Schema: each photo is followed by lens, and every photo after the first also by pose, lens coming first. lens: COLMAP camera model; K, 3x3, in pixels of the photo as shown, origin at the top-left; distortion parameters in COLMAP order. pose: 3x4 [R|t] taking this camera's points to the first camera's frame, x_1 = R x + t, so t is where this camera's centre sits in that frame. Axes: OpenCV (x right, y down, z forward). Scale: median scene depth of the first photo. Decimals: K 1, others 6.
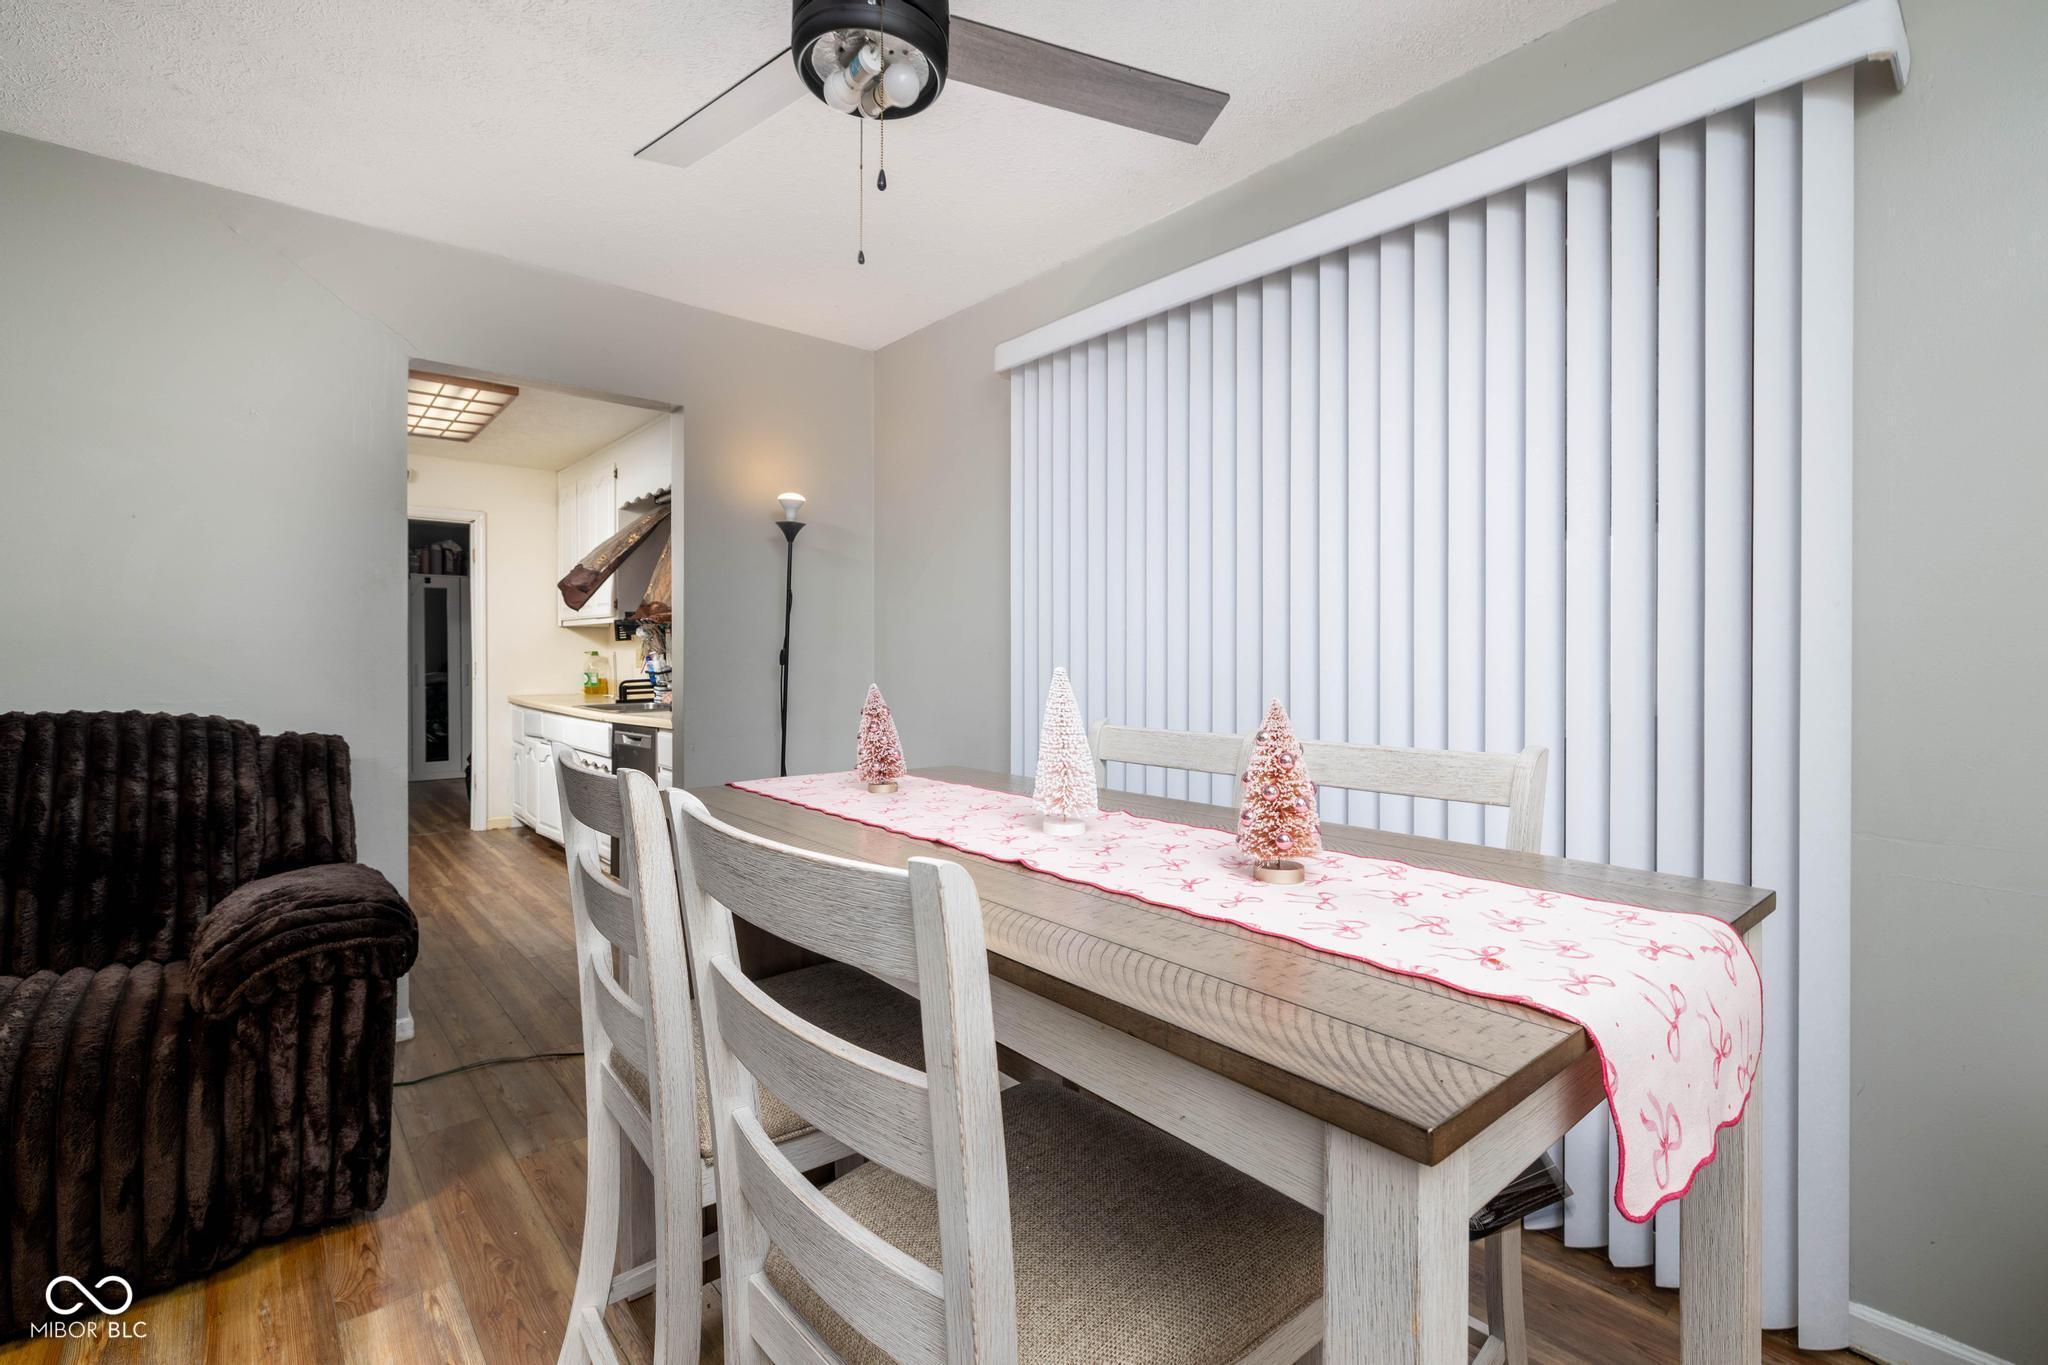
lens RADIAL K [[927.0, 0, 1019.6], [0, 927.0, 665.4], [0, 0, 1]] dist [0.003776, 0.000970]
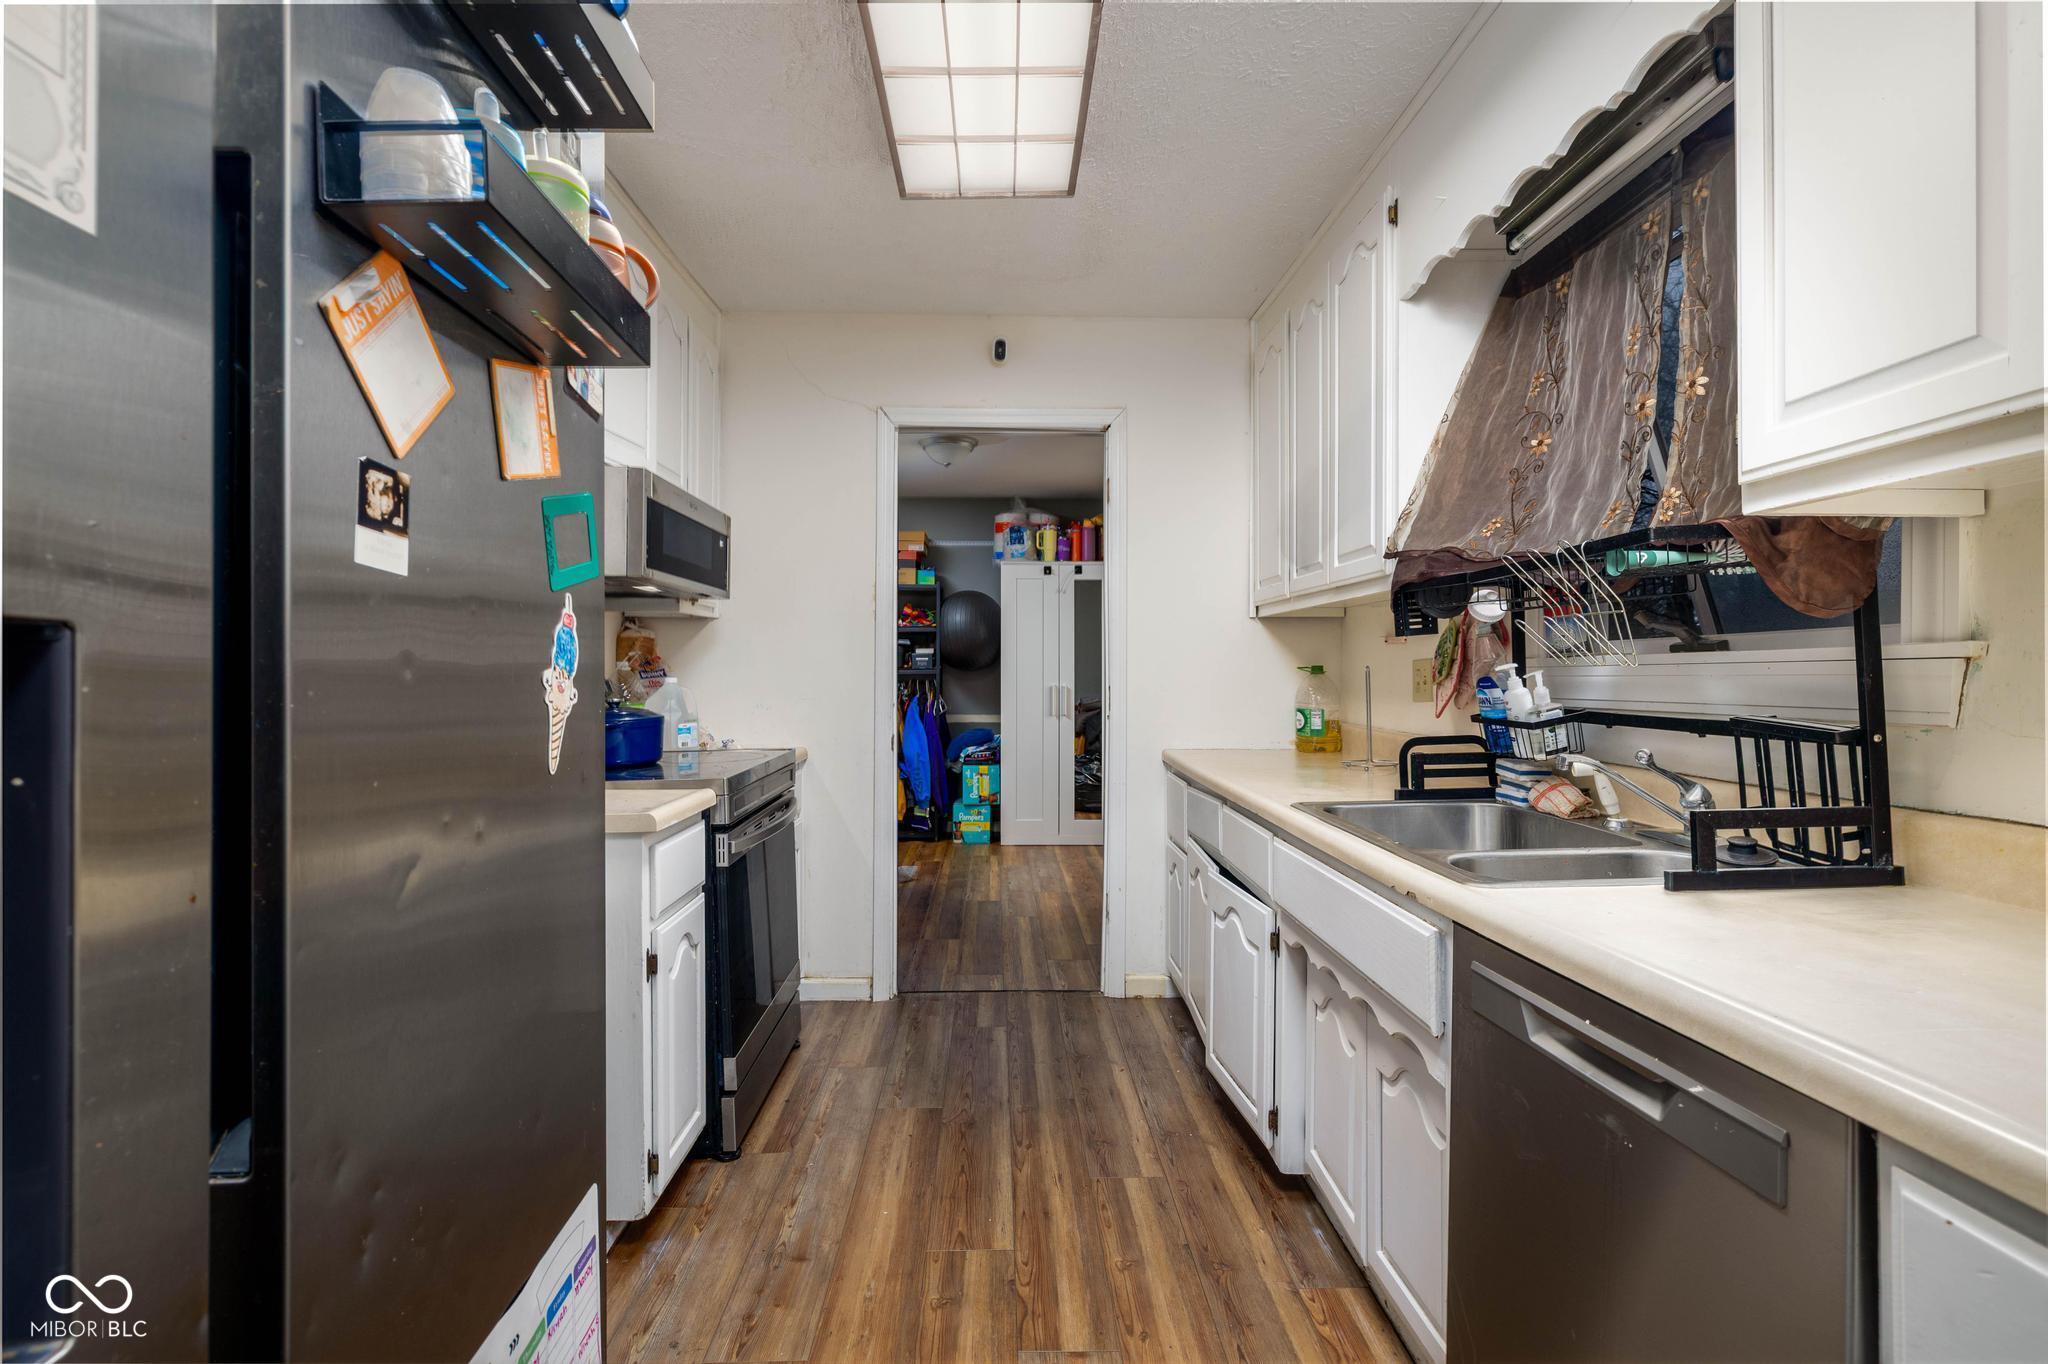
lens RADIAL K [[976.6, 0, 1017.9], [0, 976.6, 676.7], [0, 0, 1]] dist [-0.004209, 0.001294]
pose [[0.780393, 0.004370, -0.625274, -0.266801], [-0.006913, 0.999975, -0.001639, -0.006618], [0.625252, 0.005602, 0.780403, 0.515752]]
